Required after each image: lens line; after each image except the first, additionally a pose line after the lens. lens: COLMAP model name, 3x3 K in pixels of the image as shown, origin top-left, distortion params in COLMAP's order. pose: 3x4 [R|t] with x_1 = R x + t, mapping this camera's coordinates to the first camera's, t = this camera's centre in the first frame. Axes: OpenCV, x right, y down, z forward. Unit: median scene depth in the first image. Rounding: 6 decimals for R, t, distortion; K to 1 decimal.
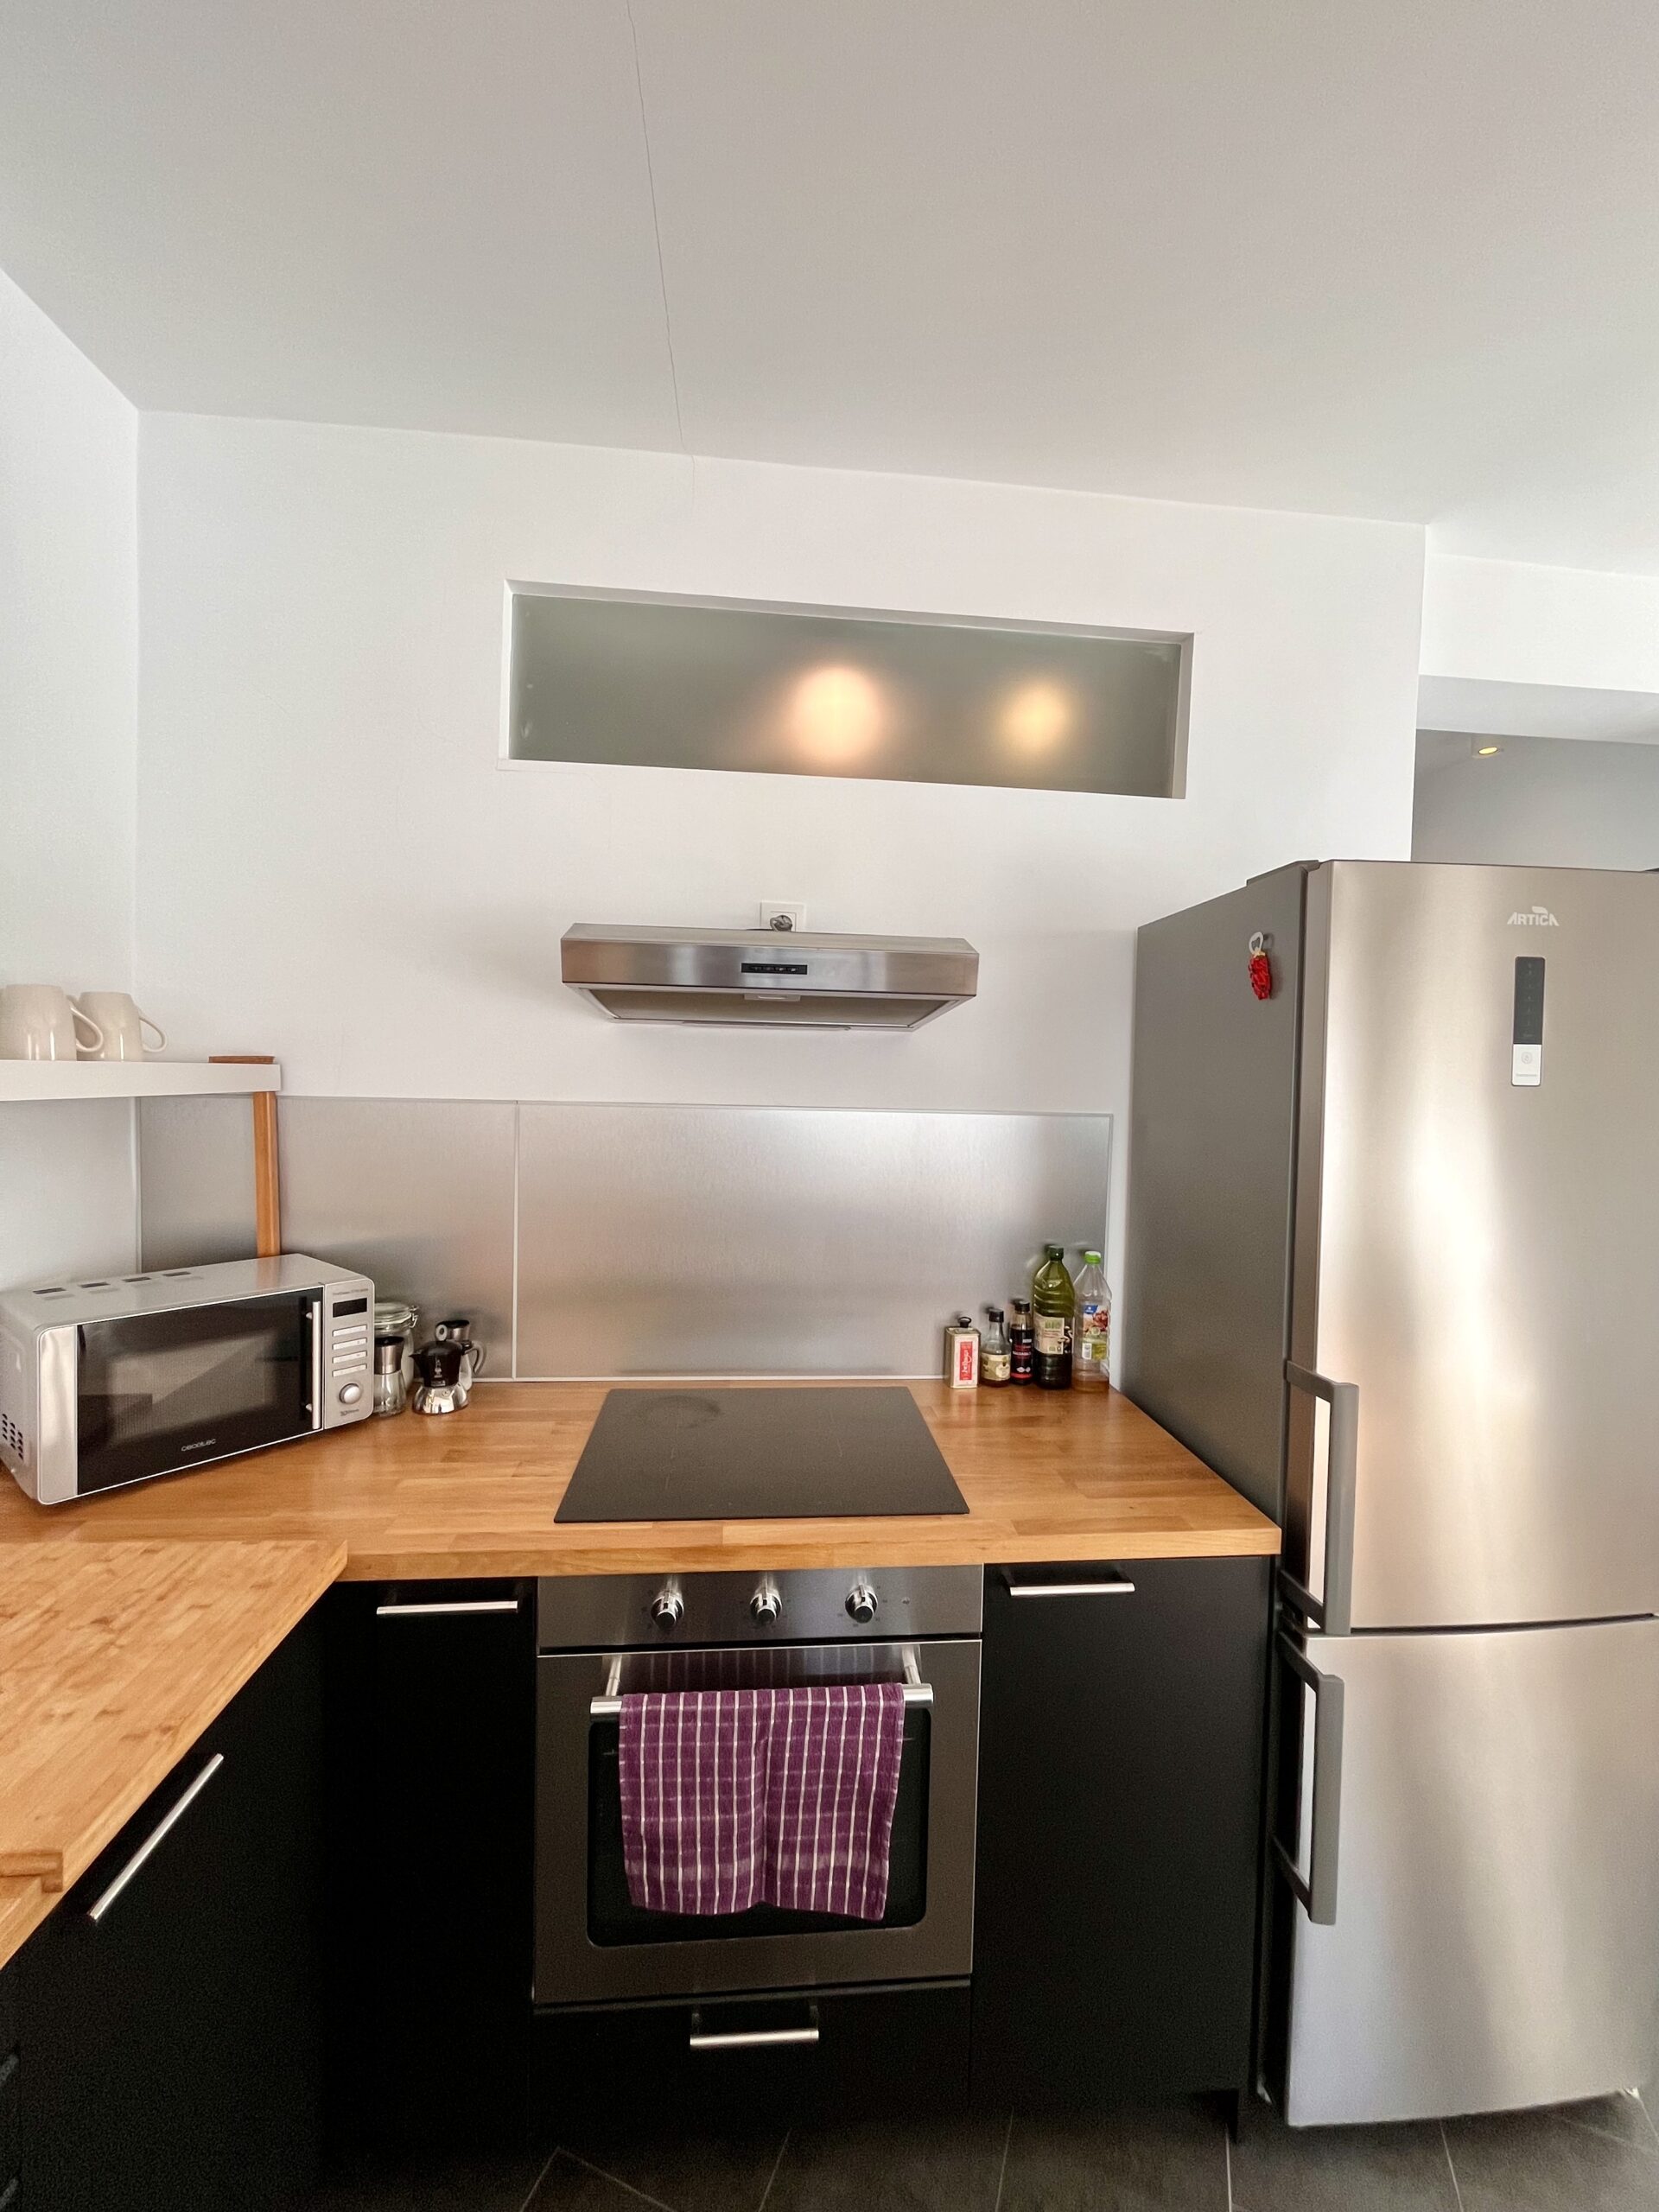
lens RADIAL K [[898.2, 0, 827.1], [0, 898.2, 1113.2], [0, 0, 1]] dist [-0.002982, -0.000450]
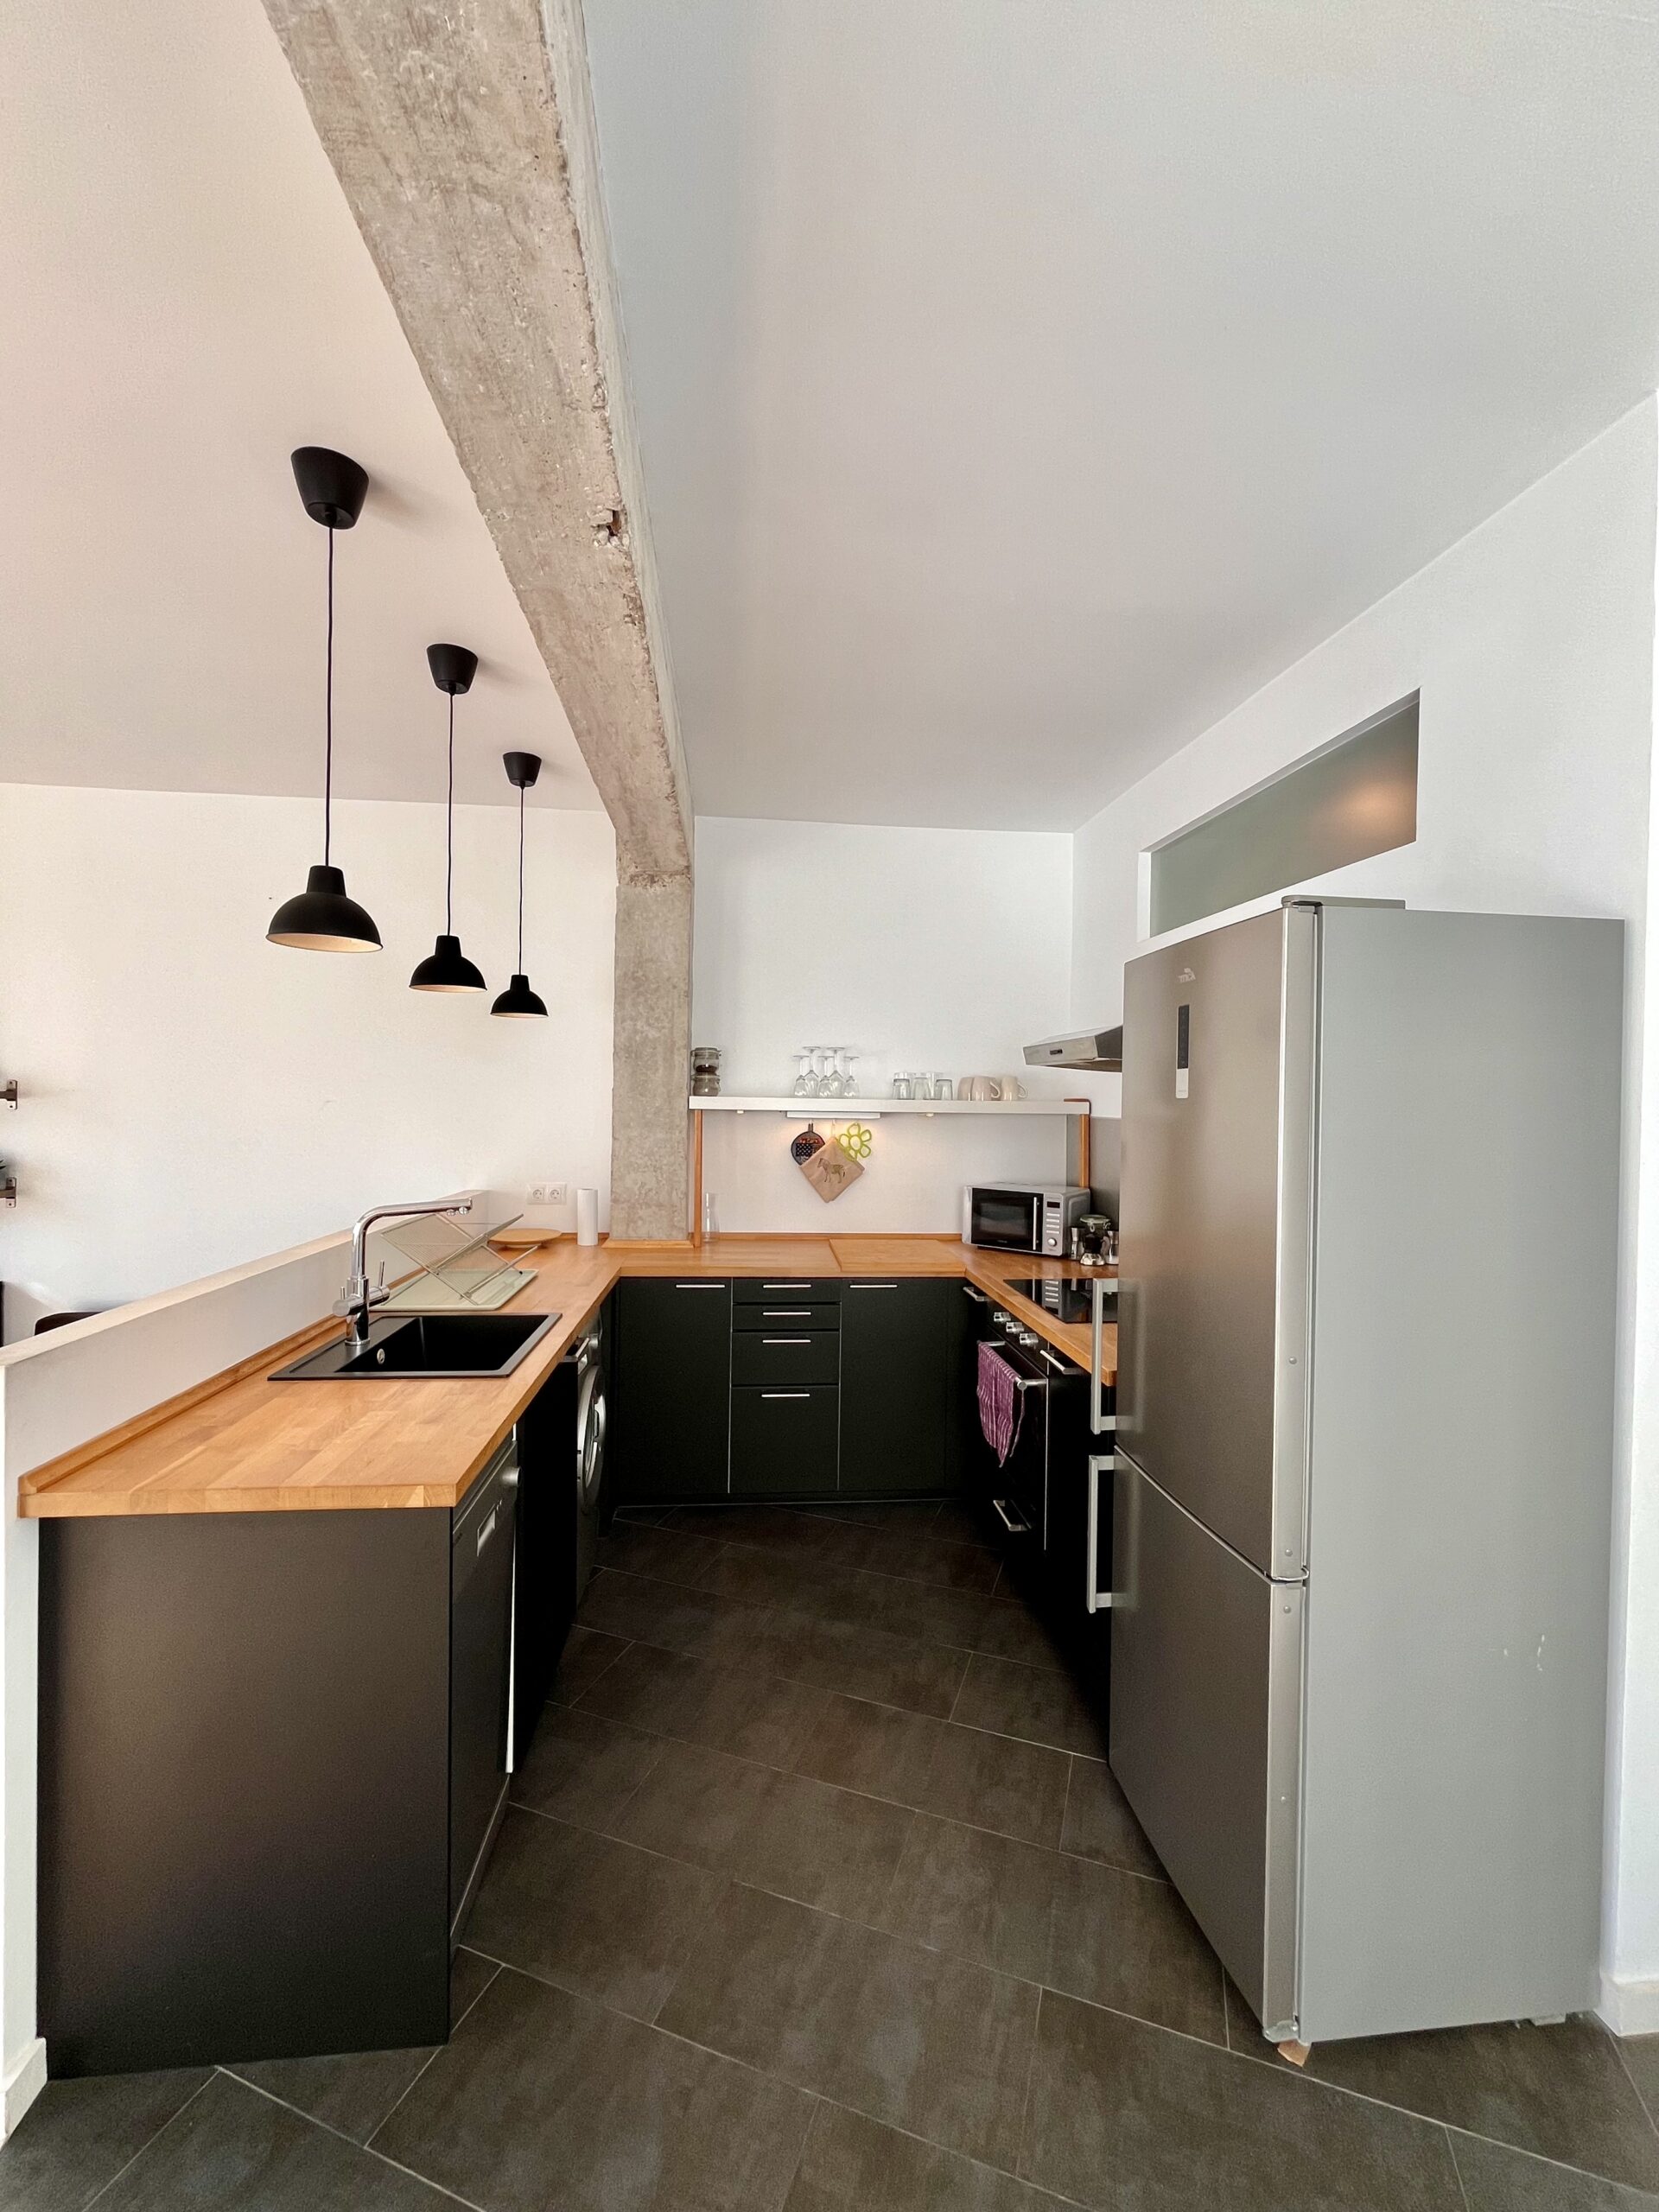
lens RADIAL K [[898.2, 0, 830.1], [0, 898.2, 1106.9], [0, 0, 1]] dist [-0.002982, -0.000450]
pose [[0.017587, -0.014908, -0.999734, 1.790373], [-0.053634, 0.998435, -0.015833, 0.030424], [0.998406, 0.053898, 0.016760, 0.366476]]
